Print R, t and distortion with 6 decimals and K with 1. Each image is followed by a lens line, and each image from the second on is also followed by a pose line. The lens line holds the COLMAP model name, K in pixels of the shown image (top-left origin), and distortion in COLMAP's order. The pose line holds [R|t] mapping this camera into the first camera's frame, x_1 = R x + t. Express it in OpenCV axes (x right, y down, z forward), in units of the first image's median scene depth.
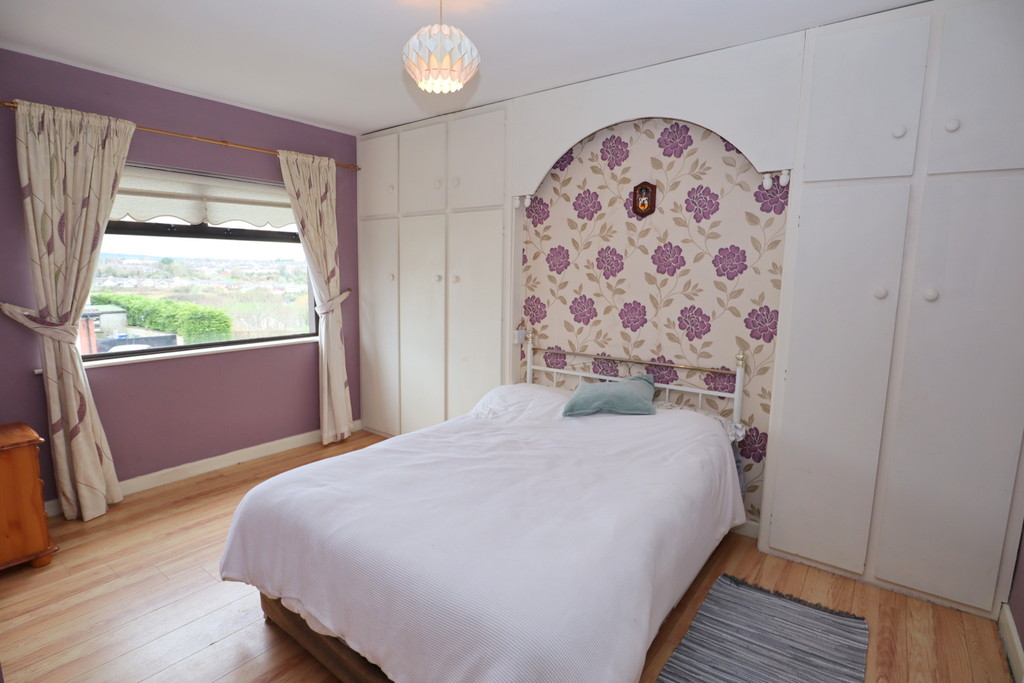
lens RADIAL K [[518.0, 0, 512.3], [0, 518.0, 337.6], [0, 0, 1]] dist [-0.024973, 0.002283]
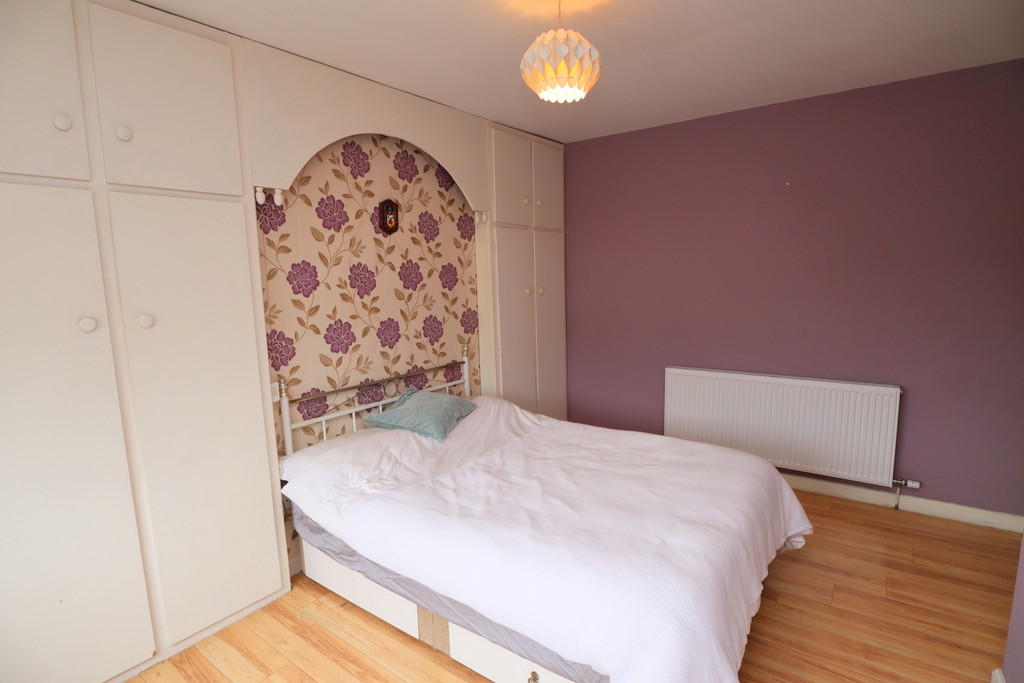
lens RADIAL K [[518.0, 0, 512.3], [0, 518.0, 337.6], [0, 0, 1]] dist [-0.024973, 0.002283]
pose [[-0.004296, -0.133214, 0.991078, -0.747103], [0.159475, 0.978312, 0.132189, -0.126523], [-0.987193, 0.158620, 0.017041, 0.752169]]
